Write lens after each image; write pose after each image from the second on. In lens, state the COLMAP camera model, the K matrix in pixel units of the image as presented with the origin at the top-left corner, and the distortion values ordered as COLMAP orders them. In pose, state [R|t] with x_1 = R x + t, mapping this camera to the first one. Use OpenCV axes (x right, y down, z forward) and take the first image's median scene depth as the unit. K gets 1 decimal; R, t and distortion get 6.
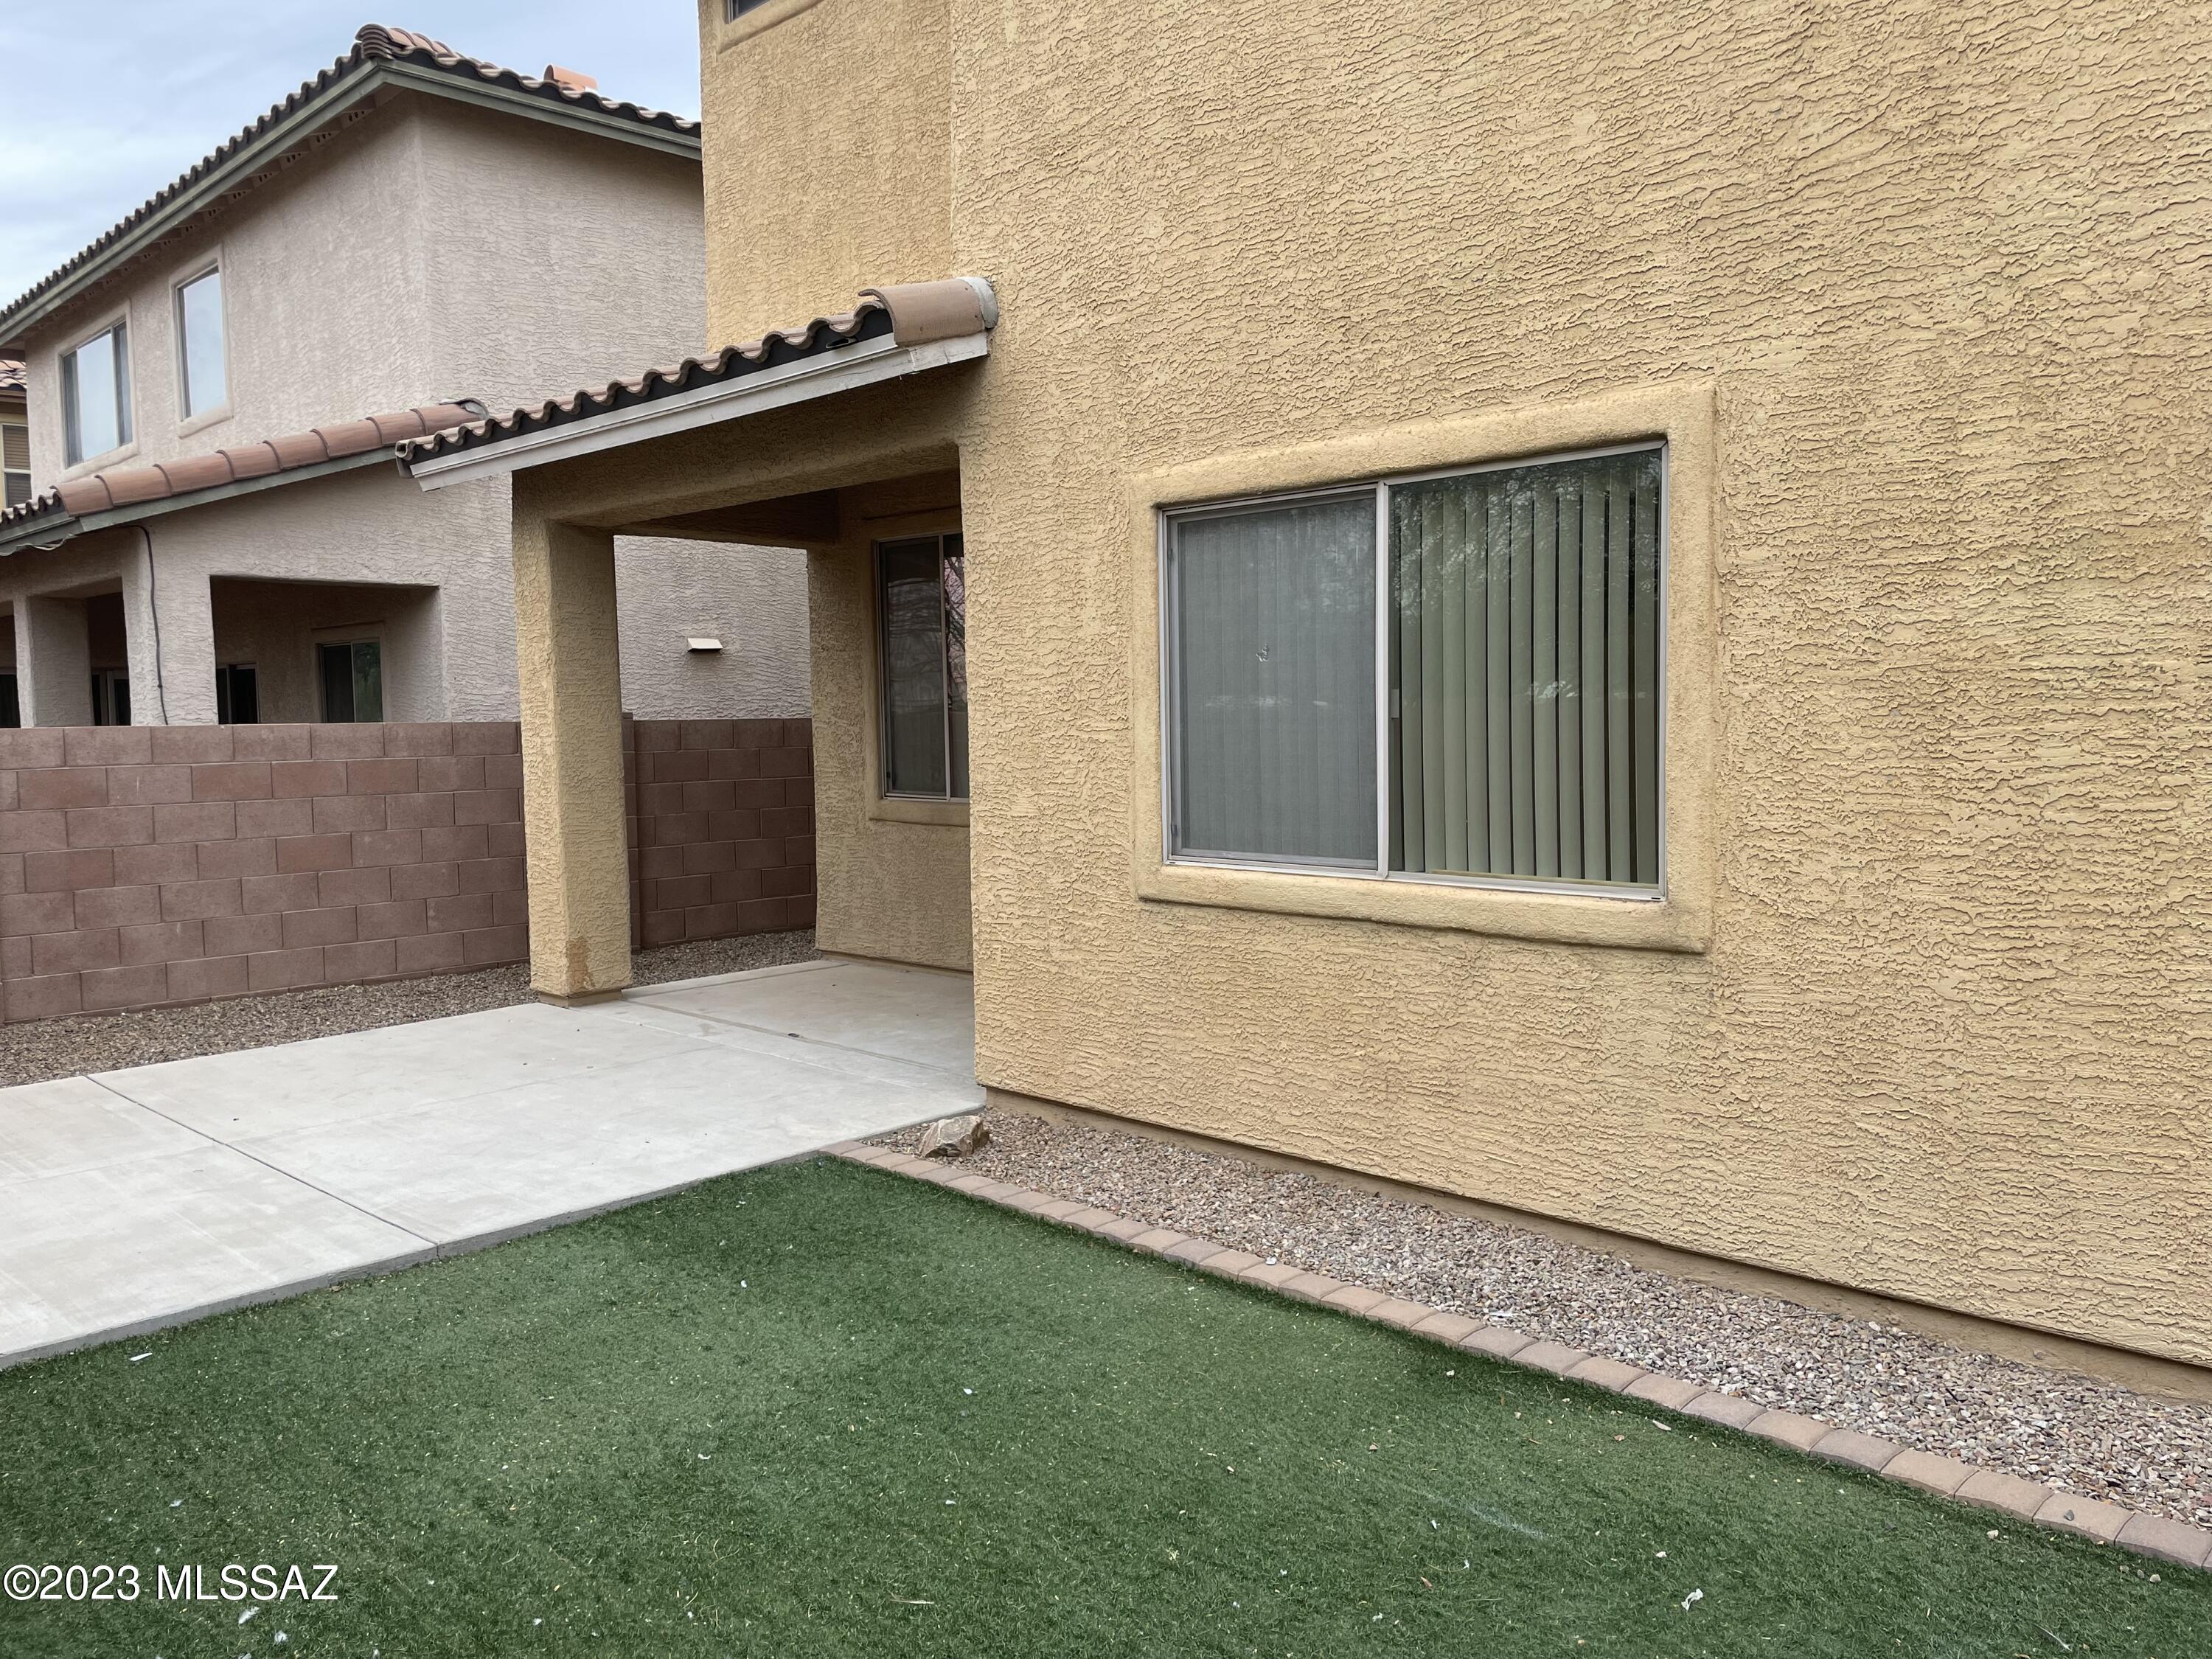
lens RADIAL K [[1669.9, 0, 1103.2], [0, 1669.9, 823.0], [0, 0, 1]] dist [0.088948, -0.111615]
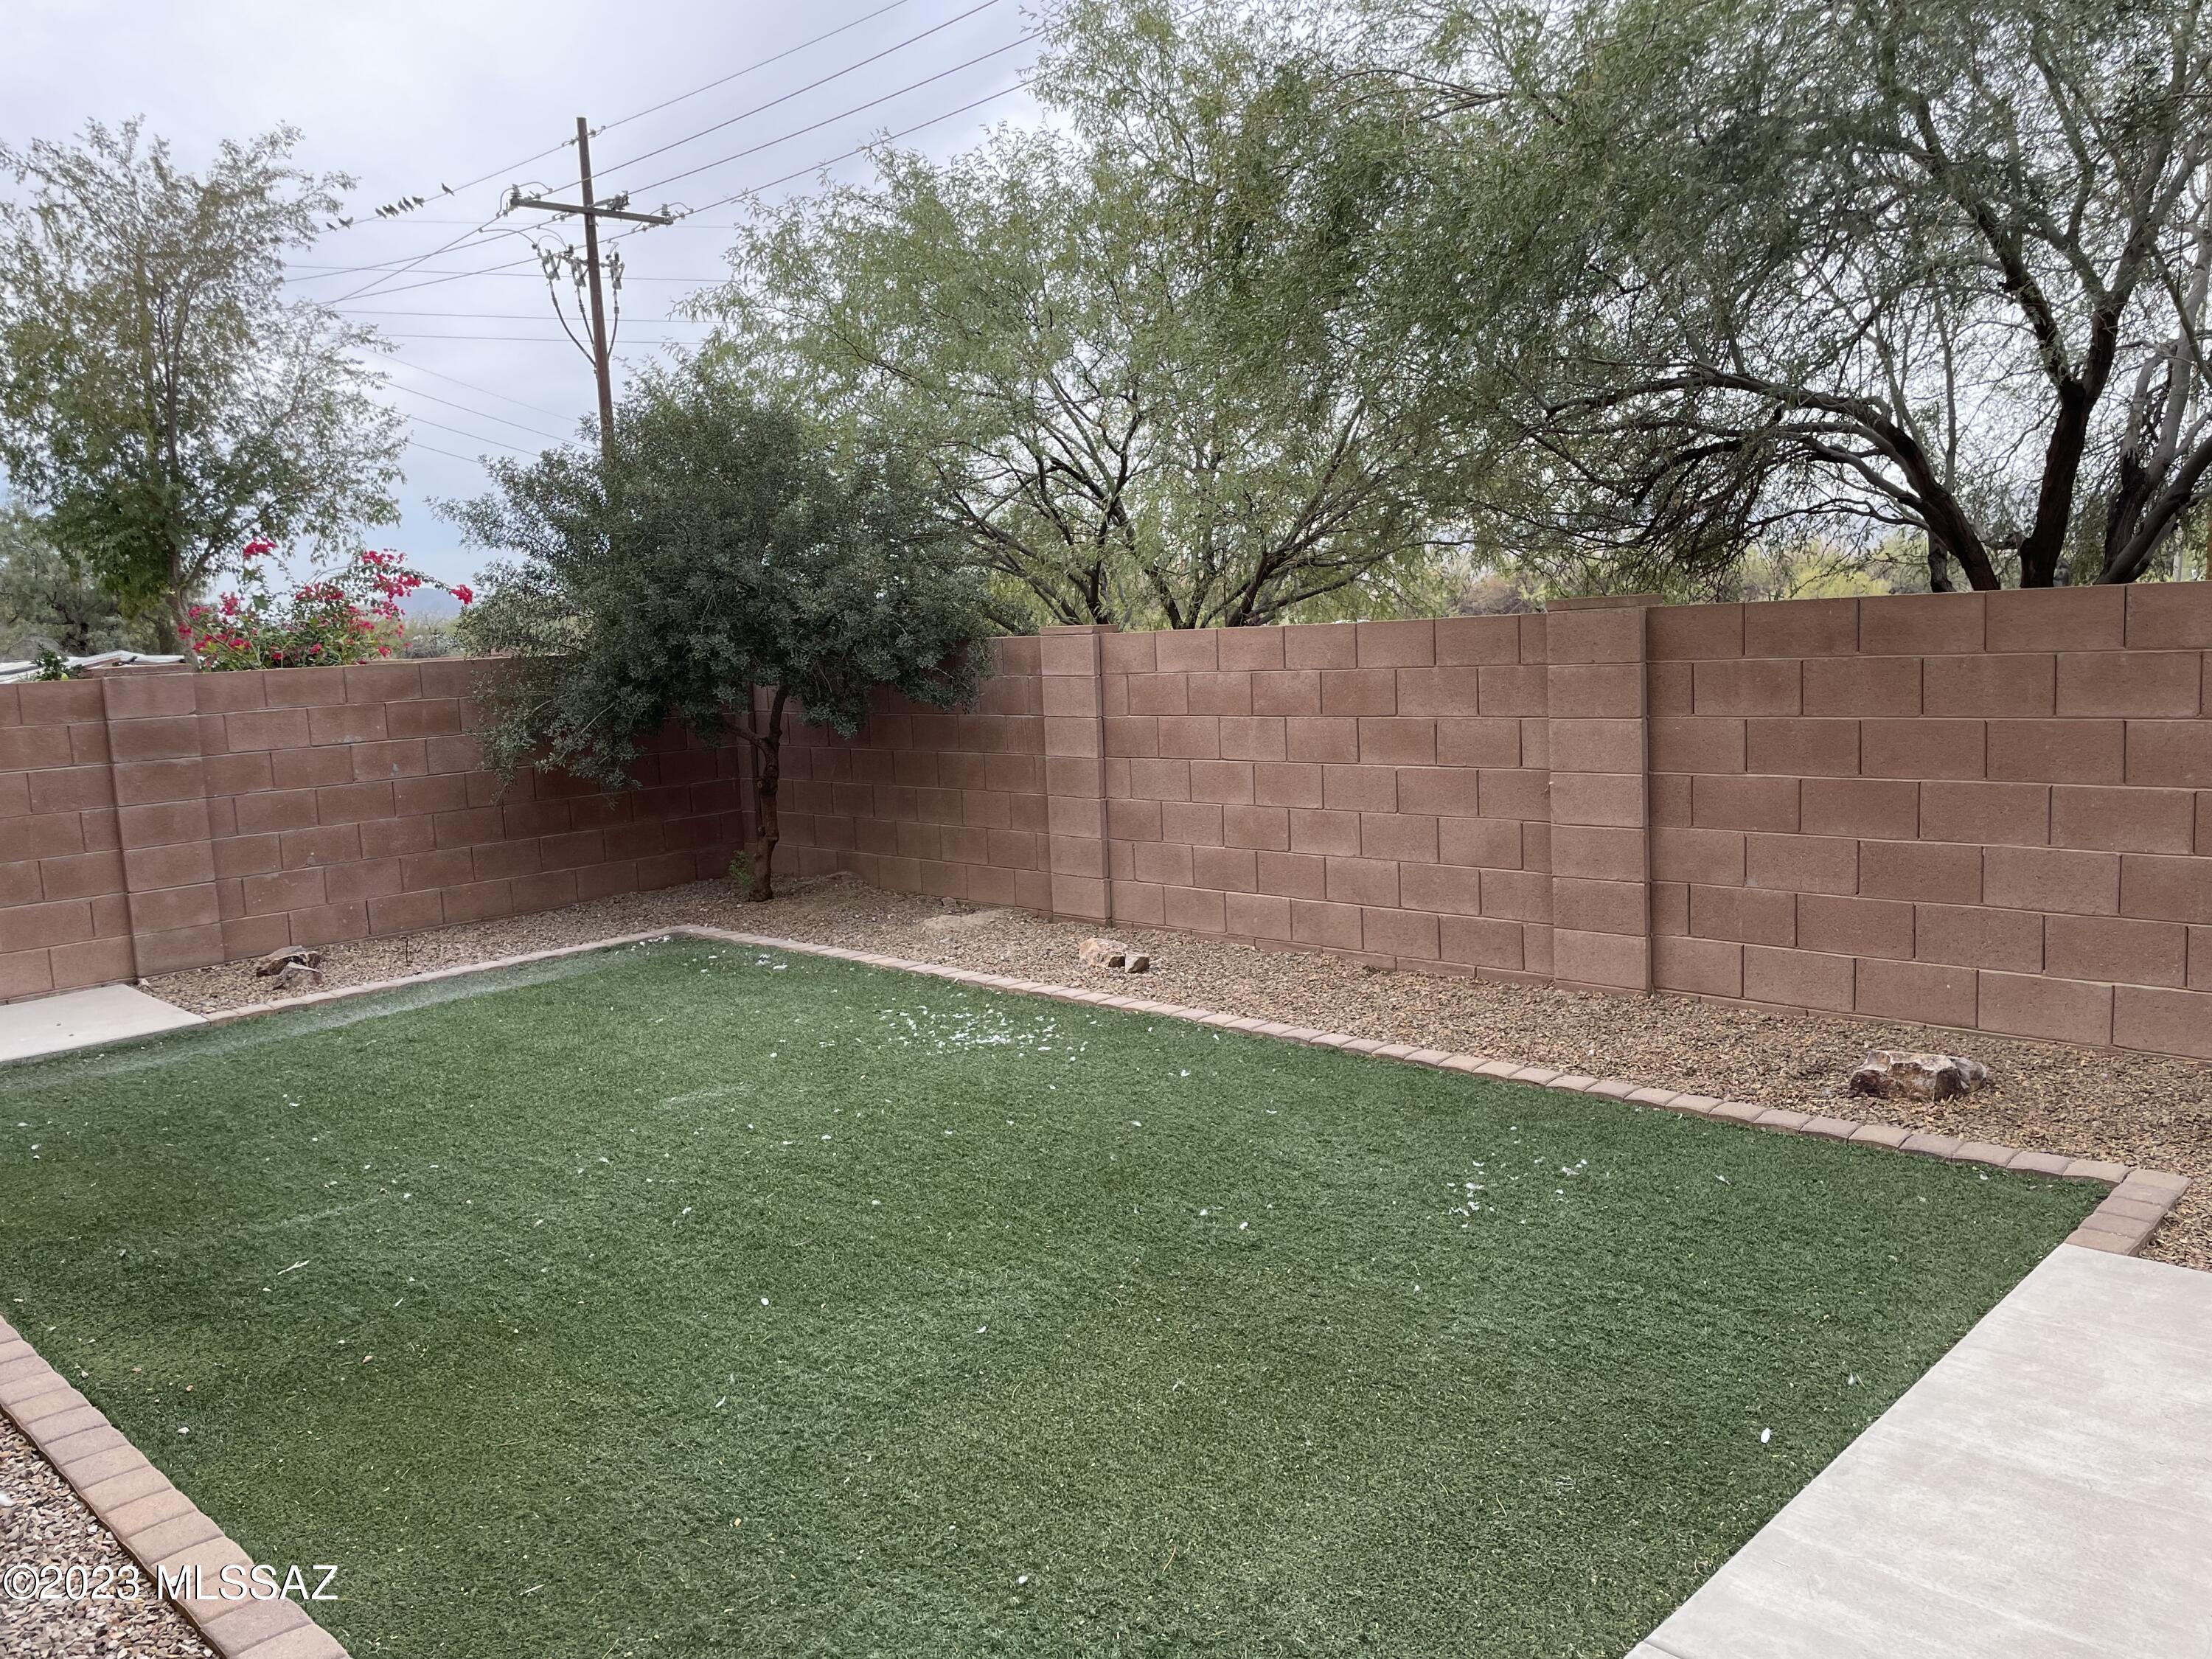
lens RADIAL K [[1669.9, 0, 1107.1], [0, 1669.9, 812.2], [0, 0, 1]] dist [0.088948, -0.111615]
pose [[-0.997731, 0.067034, -0.006226, -0.205005], [0.064841, 0.981720, 0.178943, -0.086773], [0.018107, 0.178134, -0.983840, 1.230023]]
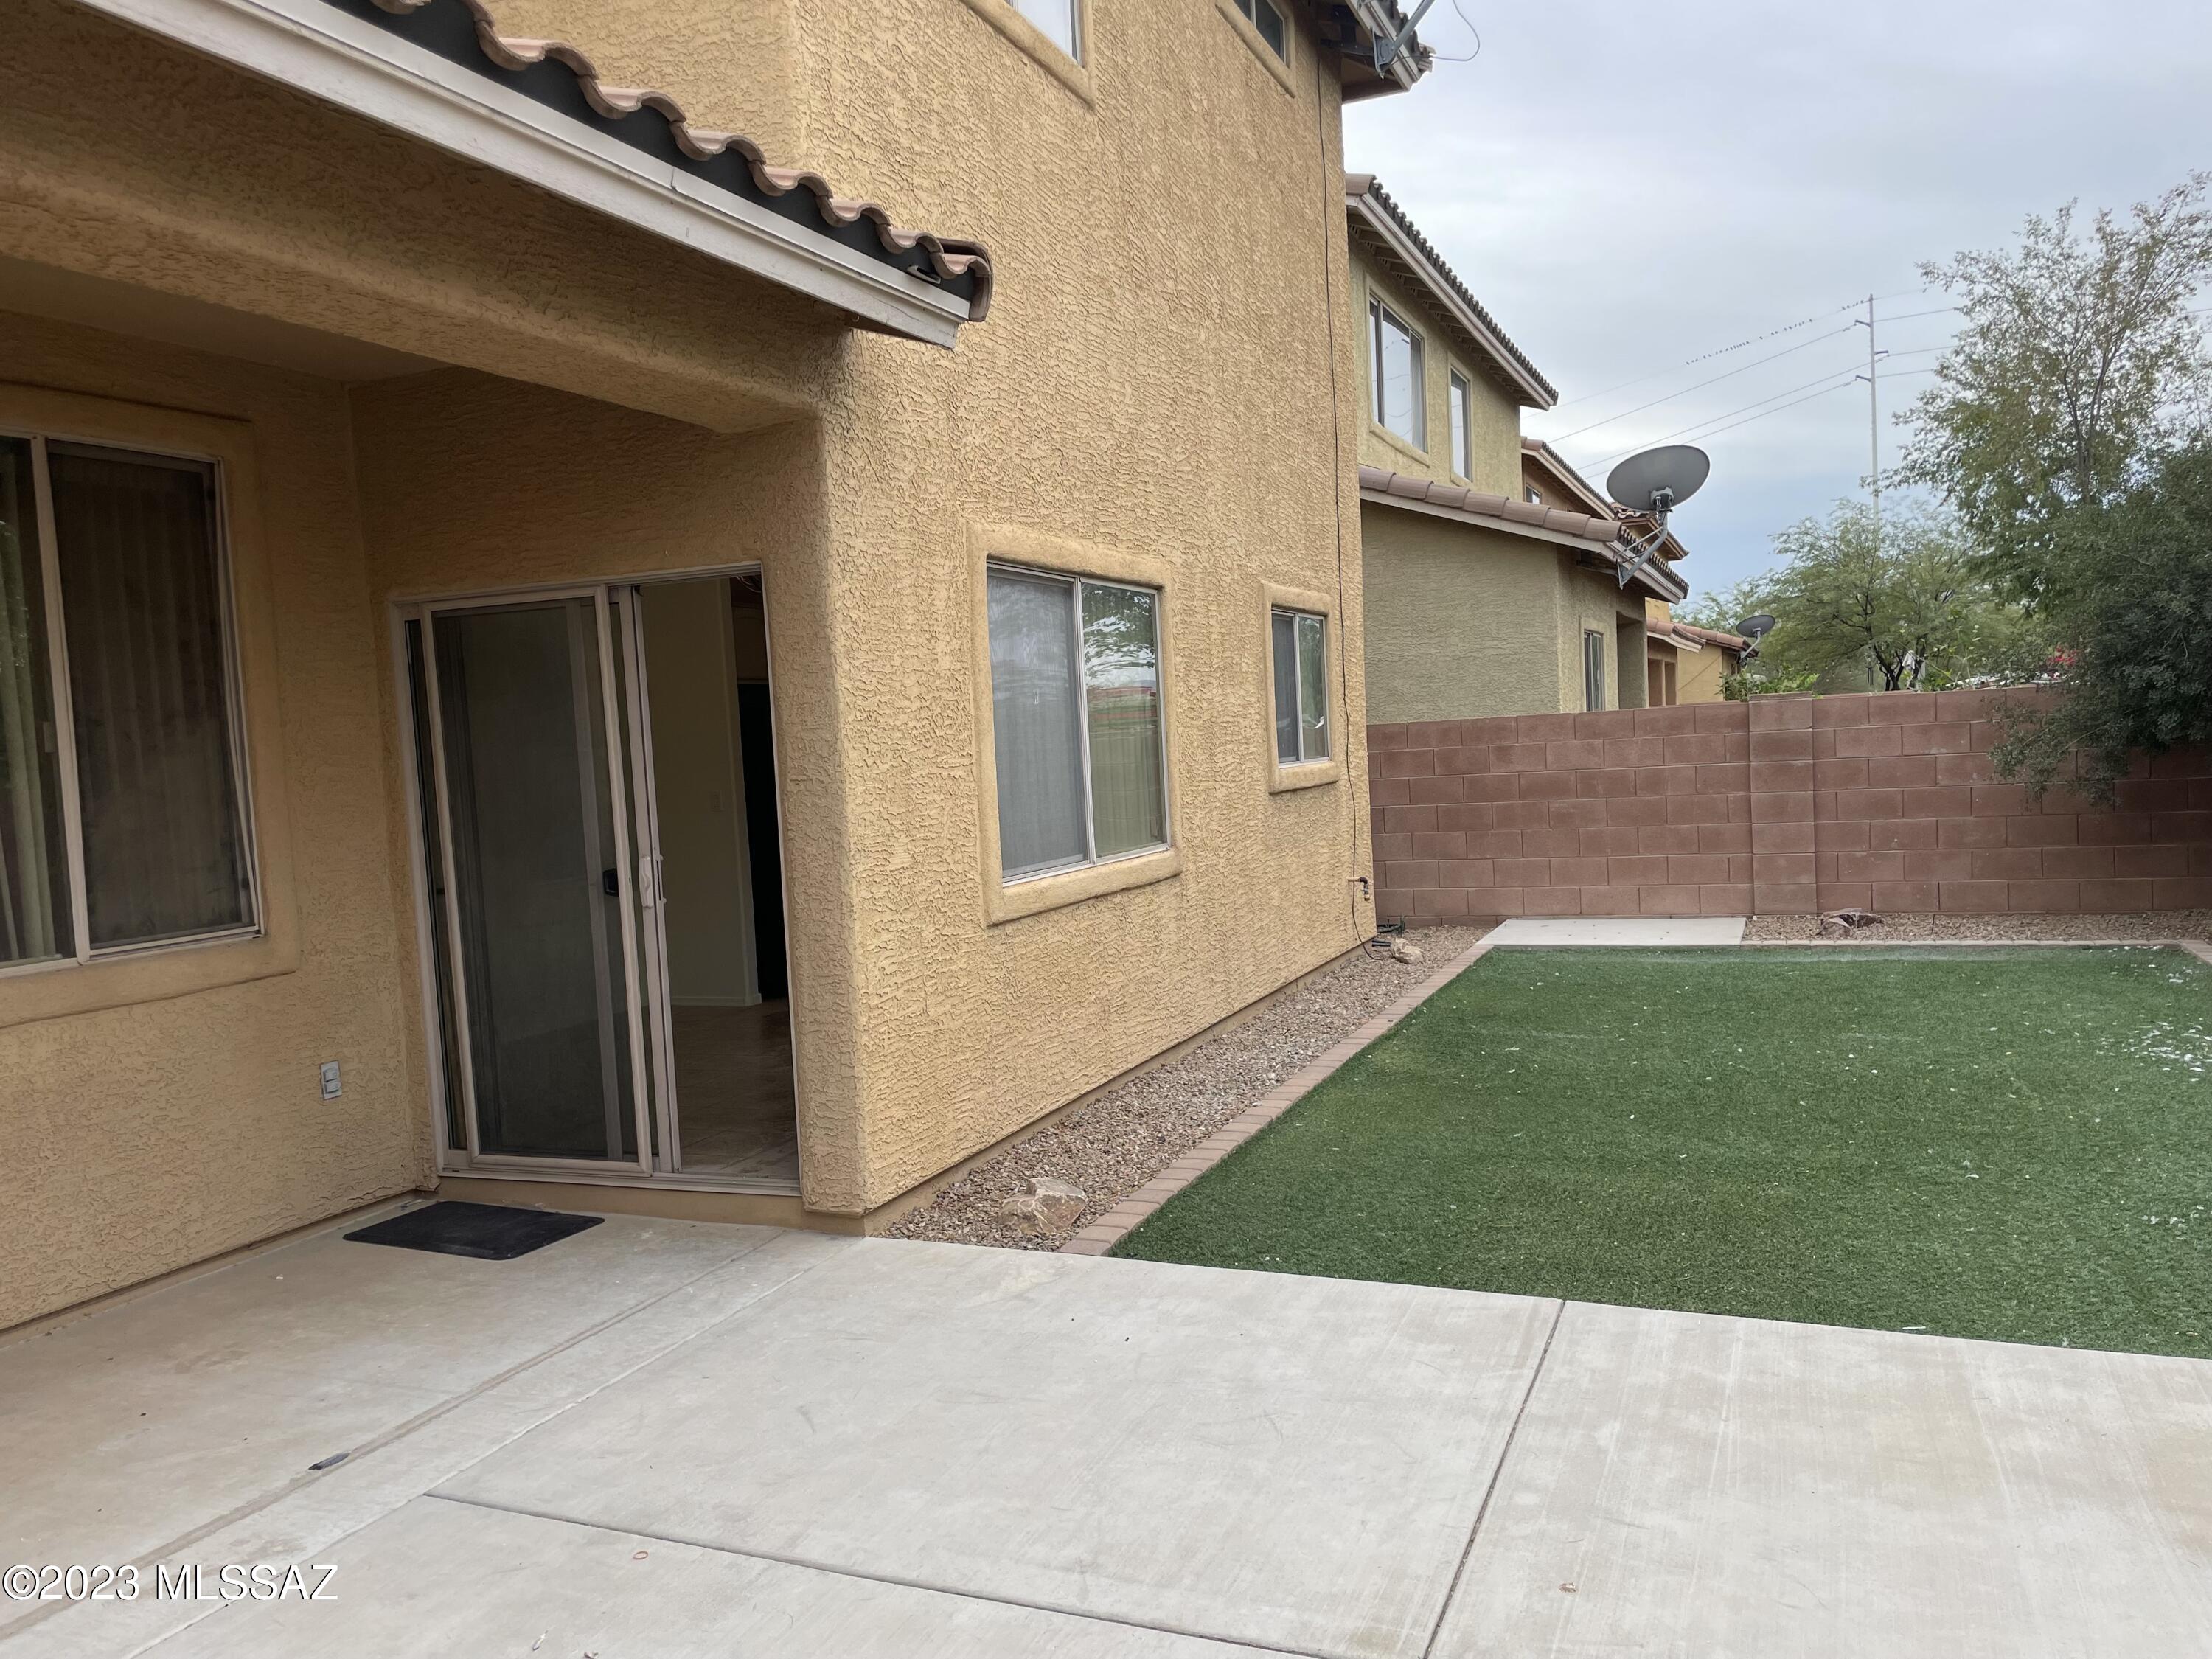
lens RADIAL K [[1669.9, 0, 1106.6], [0, 1669.9, 849.0], [0, 0, 1]] dist [0.088948, -0.111615]
pose [[-0.381774, -0.024118, 0.923941, -0.939563], [0.121498, 0.989675, 0.076037, -0.070543], [-0.916235, 0.141286, -0.374902, 1.278897]]
